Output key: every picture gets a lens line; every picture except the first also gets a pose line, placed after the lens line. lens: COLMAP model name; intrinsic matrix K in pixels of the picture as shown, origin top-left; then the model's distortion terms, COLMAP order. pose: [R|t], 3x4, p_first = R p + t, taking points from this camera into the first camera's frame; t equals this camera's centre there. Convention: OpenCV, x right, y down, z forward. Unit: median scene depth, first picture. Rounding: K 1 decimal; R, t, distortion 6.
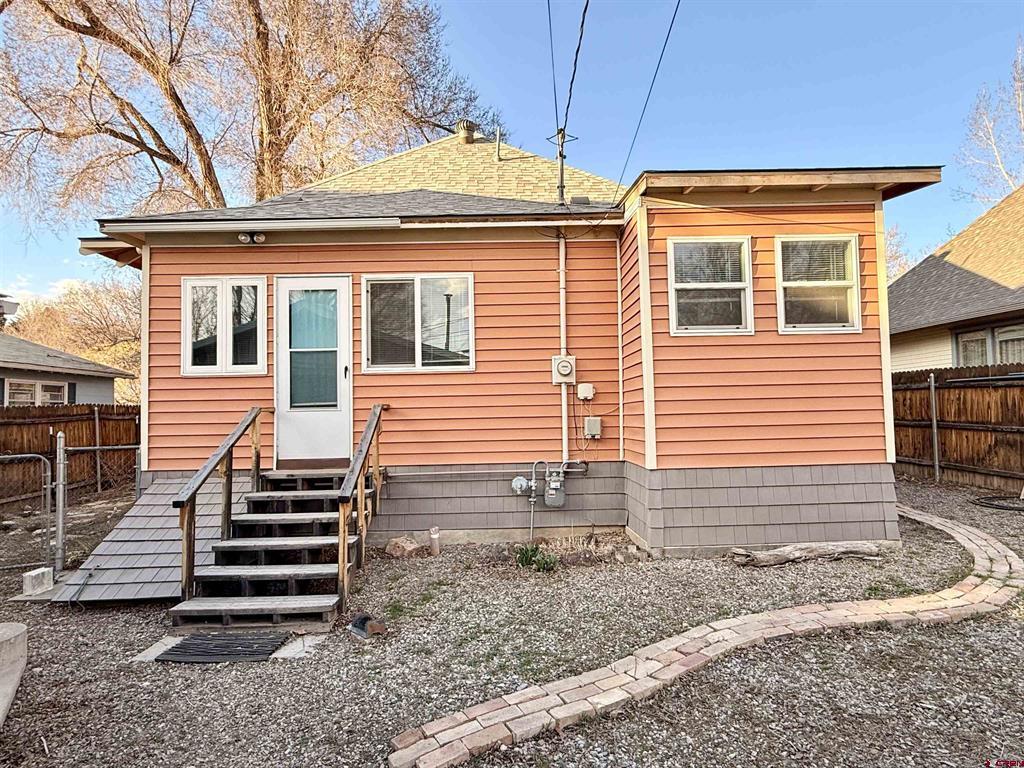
lens RADIAL K [[527.1, 0, 512.0], [0, 527.1, 384.0], [0, 0, 1]] dist [0.001688, -0.001075]
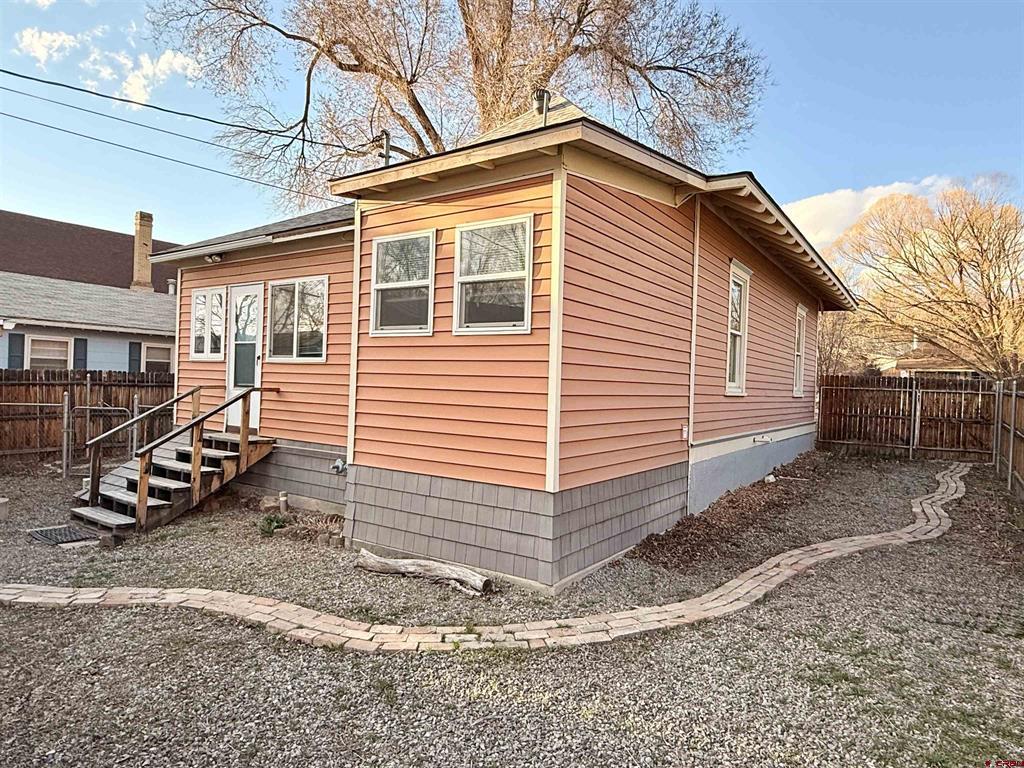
lens RADIAL K [[578.9, 0, 512.0], [0, 578.9, 384.0], [0, 0, 1]] dist [0.001194, 0.000197]
pose [[0.832743, 0.048022, -0.551573, 0.956861], [-0.021832, 0.998305, 0.053955, -0.054887], [0.553229, -0.032889, 0.832379, 0.182408]]
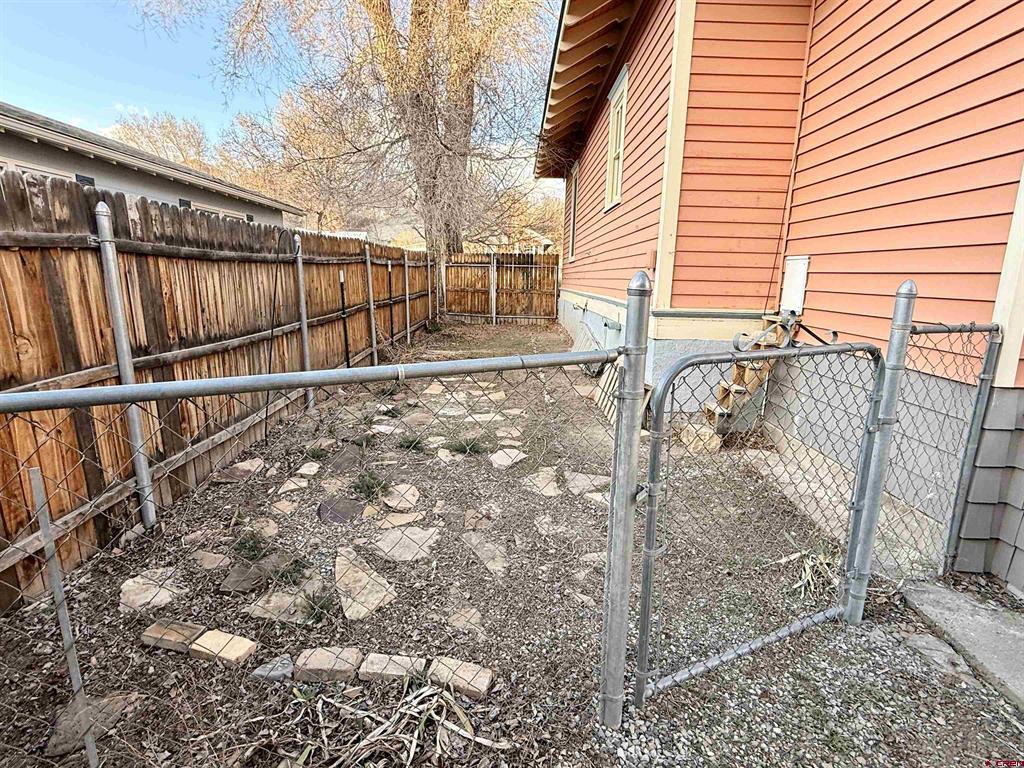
lens RADIAL K [[527.1, 0, 512.0], [0, 527.1, 384.0], [0, 0, 1]] dist [0.001688, -0.001075]
pose [[0.998652, 0.047238, -0.021501, -1.056868], [-0.040409, 0.967649, 0.249043, 0.076357], [0.032570, -0.247839, 0.968254, 0.589836]]
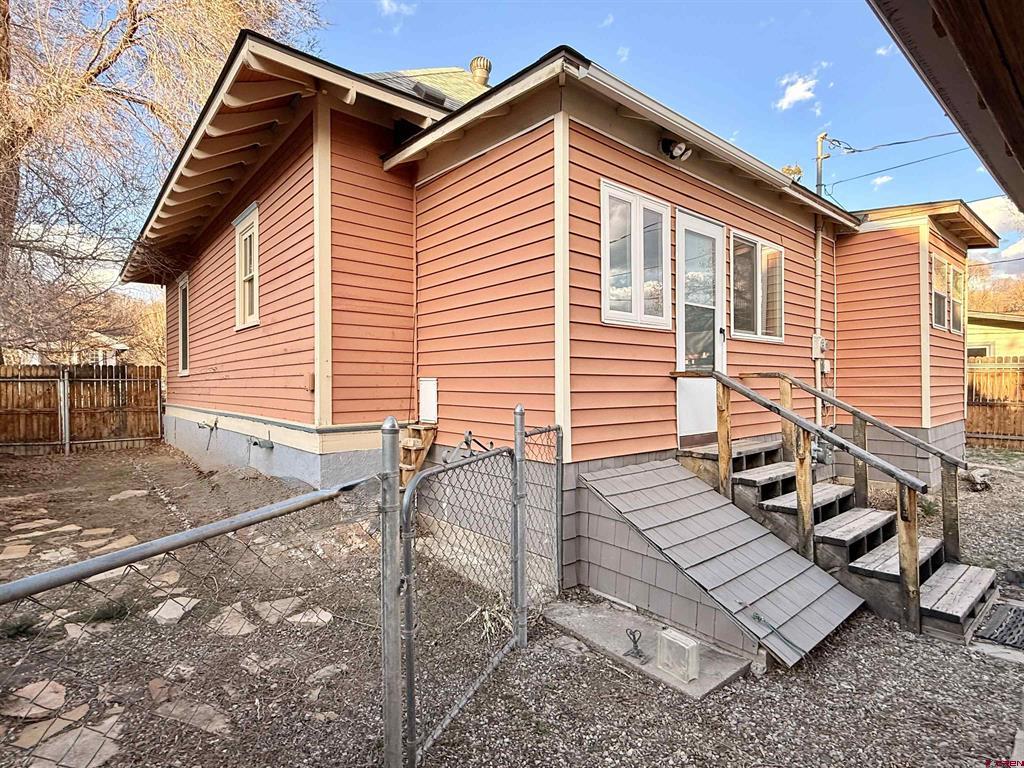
lens RADIAL K [[527.1, 0, 512.0], [0, 527.1, 384.0], [0, 0, 1]] dist [0.001688, -0.001075]
pose [[0.773245, 0.016836, 0.633884, -1.158944], [-0.043538, 0.998698, 0.026585, 0.051682], [-0.632611, -0.048155, 0.772971, 0.534899]]
